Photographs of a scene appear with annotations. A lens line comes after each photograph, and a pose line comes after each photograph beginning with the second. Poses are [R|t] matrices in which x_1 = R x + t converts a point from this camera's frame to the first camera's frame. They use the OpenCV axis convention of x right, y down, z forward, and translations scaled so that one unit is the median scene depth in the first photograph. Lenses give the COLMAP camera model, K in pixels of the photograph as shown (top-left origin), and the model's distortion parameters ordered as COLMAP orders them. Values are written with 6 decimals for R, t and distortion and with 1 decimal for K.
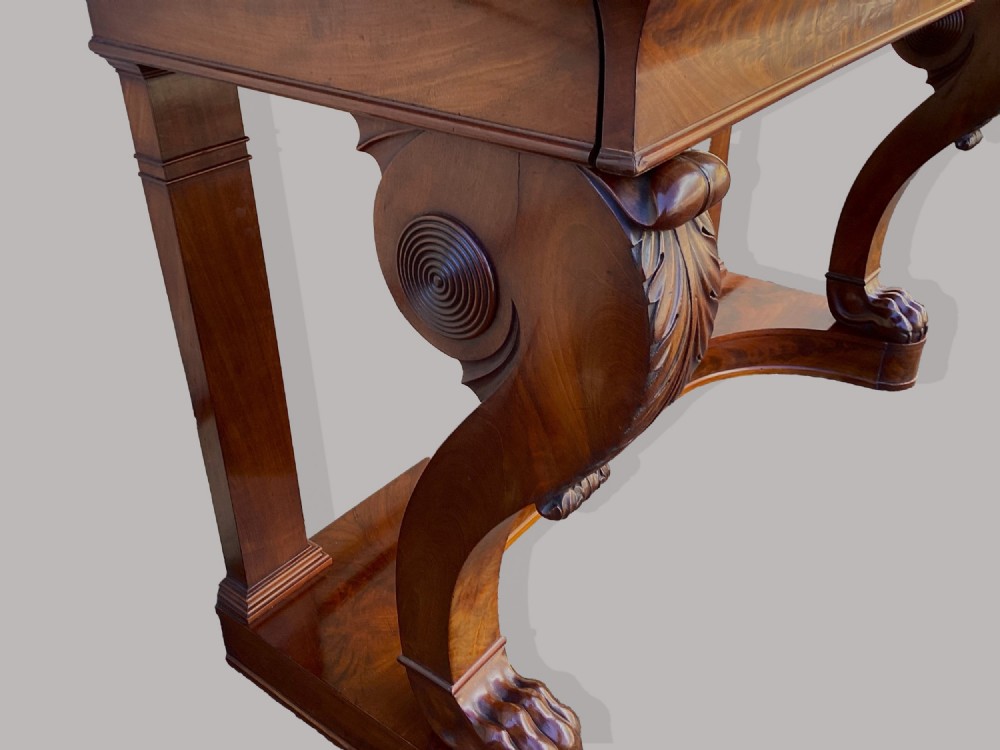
lens RADIAL K [[923.3, 0, 498.4], [0, 923.3, 376.9], [0, 0, 1]] dist [0.027046, 0.000000]
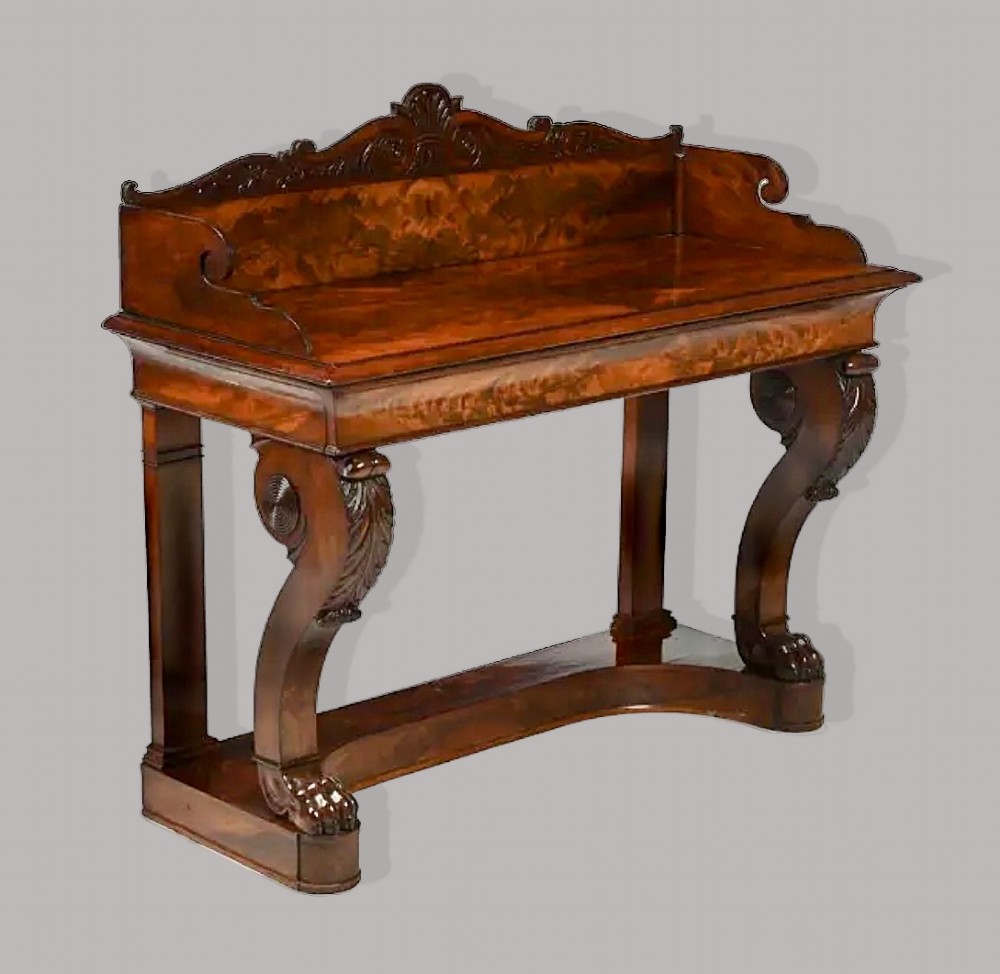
lens RADIAL K [[2636.4, 0, 504.2], [0, 2636.4, 493.4], [0, 0, 1]] dist [0.047979, 0.000000]
pose [[0.987227, 0.057002, -0.148771, 1.018572], [-0.095577, 0.959003, -0.266793, 1.085116], [0.127464, 0.277604, 0.952202, -3.581010]]
